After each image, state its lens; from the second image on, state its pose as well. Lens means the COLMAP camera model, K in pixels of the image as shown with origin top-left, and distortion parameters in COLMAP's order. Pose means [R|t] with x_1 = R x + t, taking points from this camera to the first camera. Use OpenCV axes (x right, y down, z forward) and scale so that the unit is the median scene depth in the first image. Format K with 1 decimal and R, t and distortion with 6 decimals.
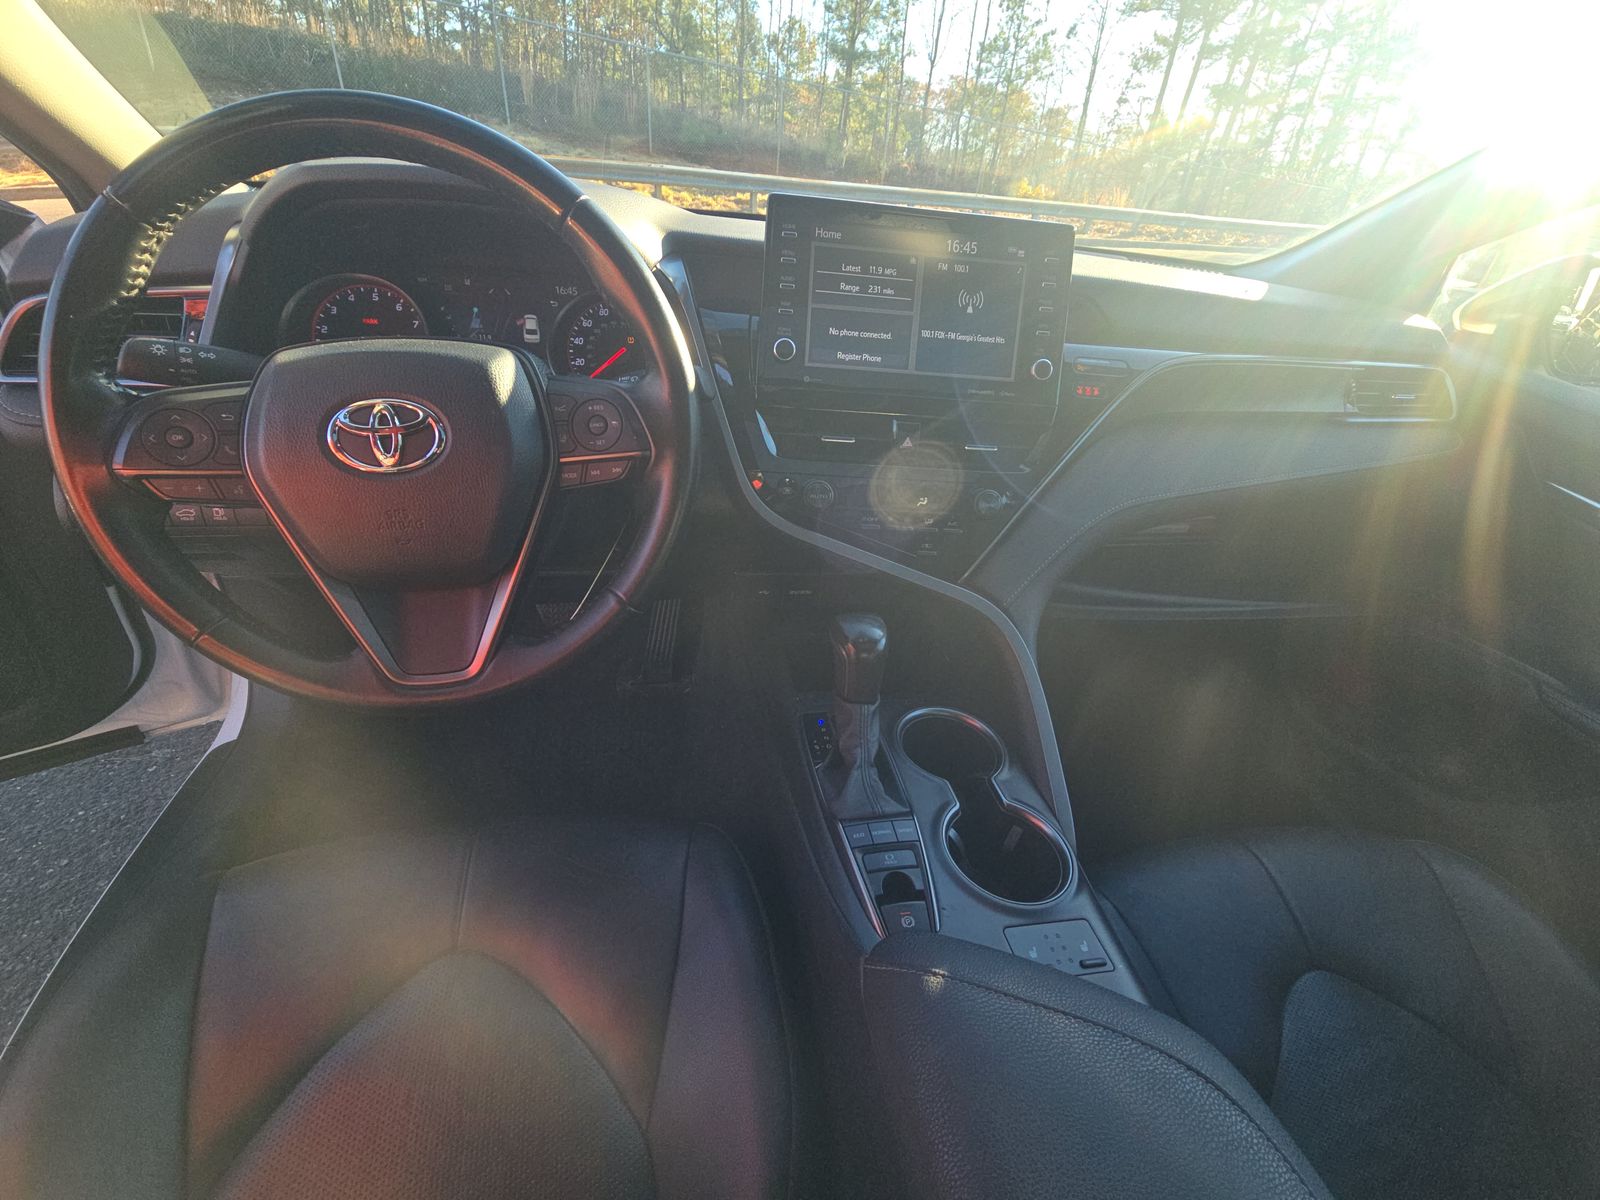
lens RADIAL K [[649.6, 0, 800.0], [0, 649.6, 600.0], [0, 0, 1]] dist [0.010678, -0.011366]
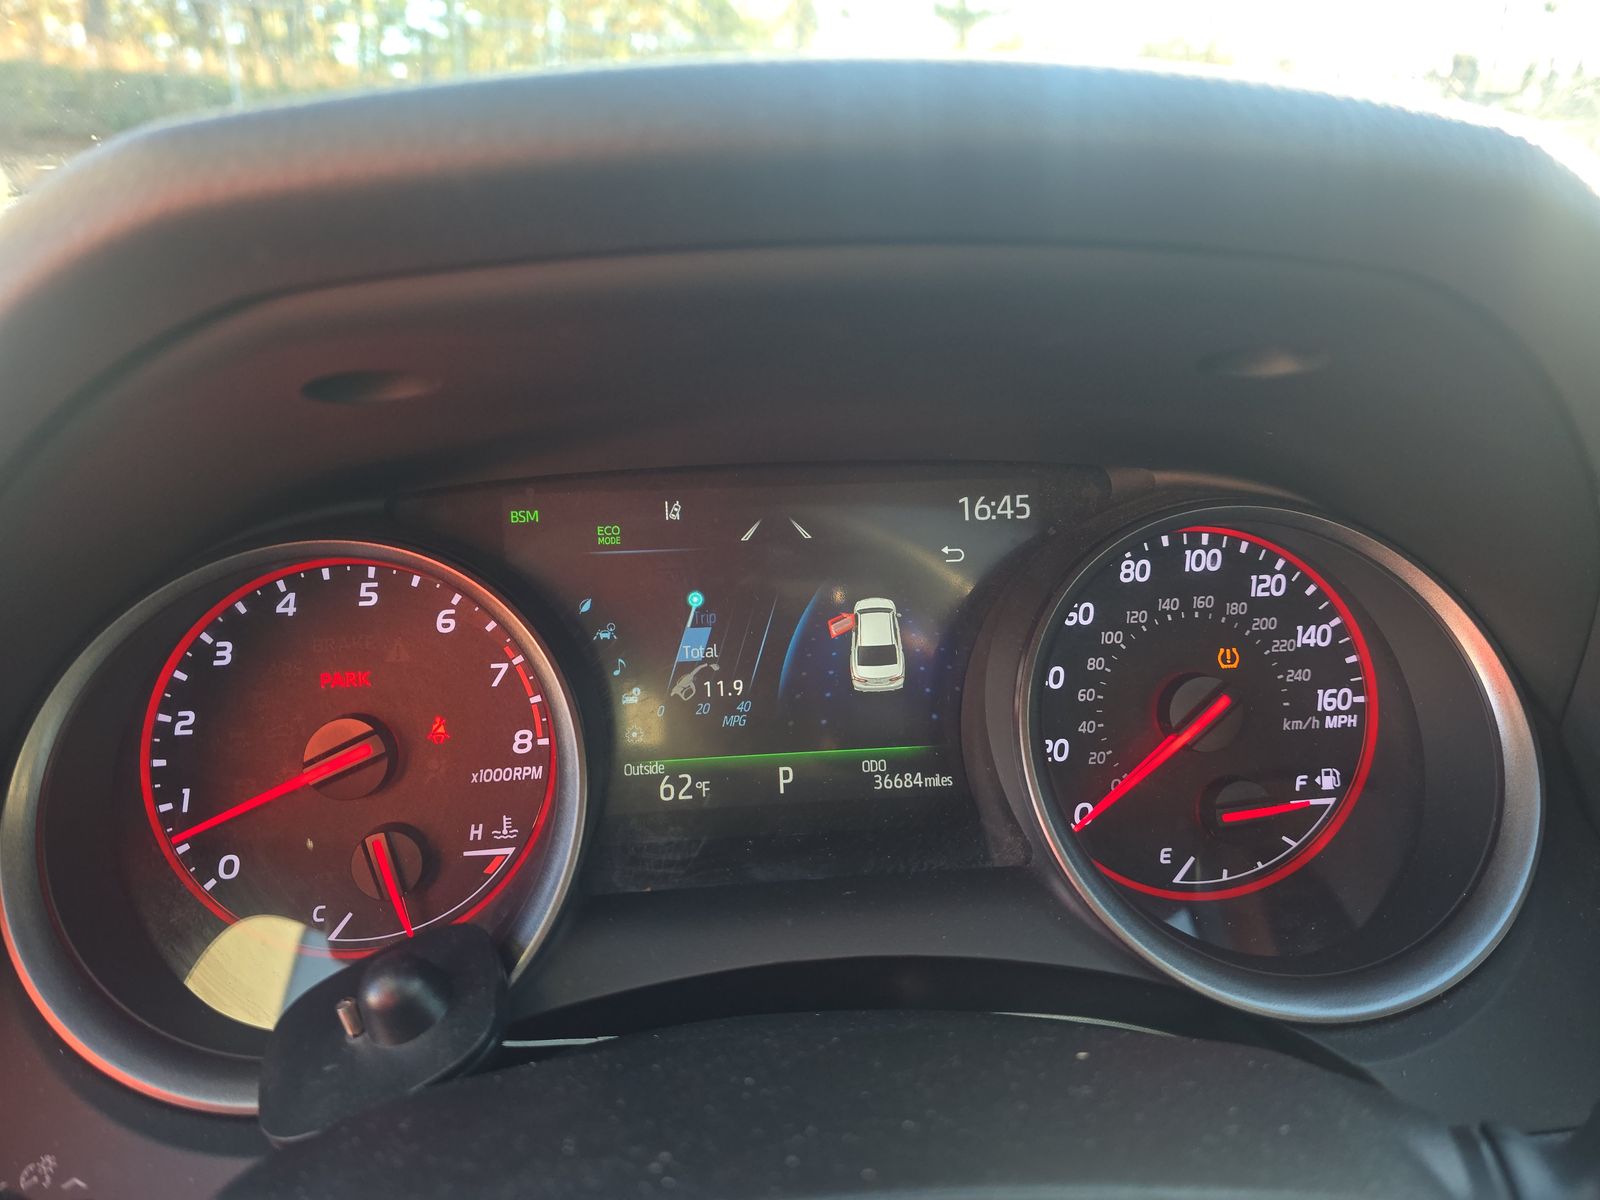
lens RADIAL K [[1151.8, 0, 799.7], [0, 1151.8, 577.9], [0, 0, 1]] dist [0.003338, -0.042810]
pose [[0.991766, -0.063218, -0.111375, -0.448785], [0.033602, 0.967652, -0.250043, -0.371774], [0.123579, 0.244241, 0.961808, 0.592182]]
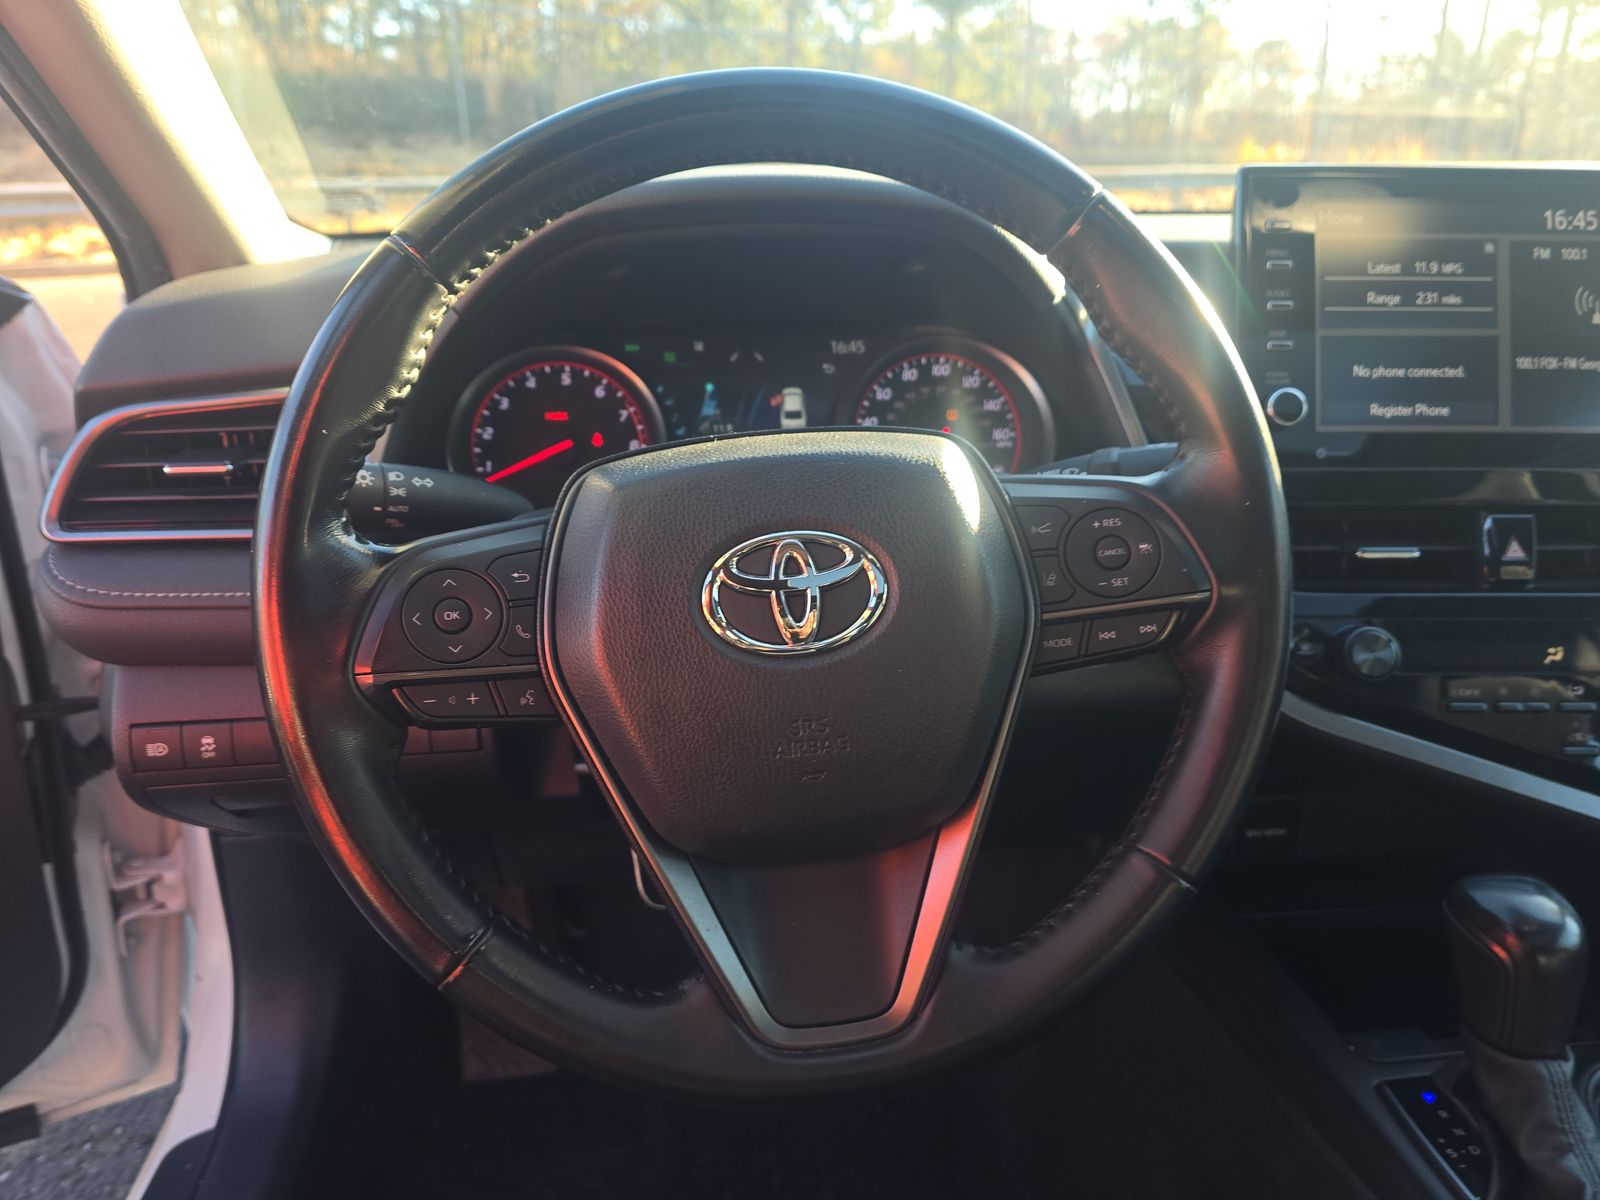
lens RADIAL K [[1116.0, 0, 800.0], [0, 1116.0, 600.0], [0, 0, 1]] dist [0.011617, -0.036752]
pose [[0.992671, -0.059107, -0.105405, -0.353680], [0.035457, 0.976291, -0.213539, -0.022105], [0.115528, 0.208237, 0.971232, 0.025106]]
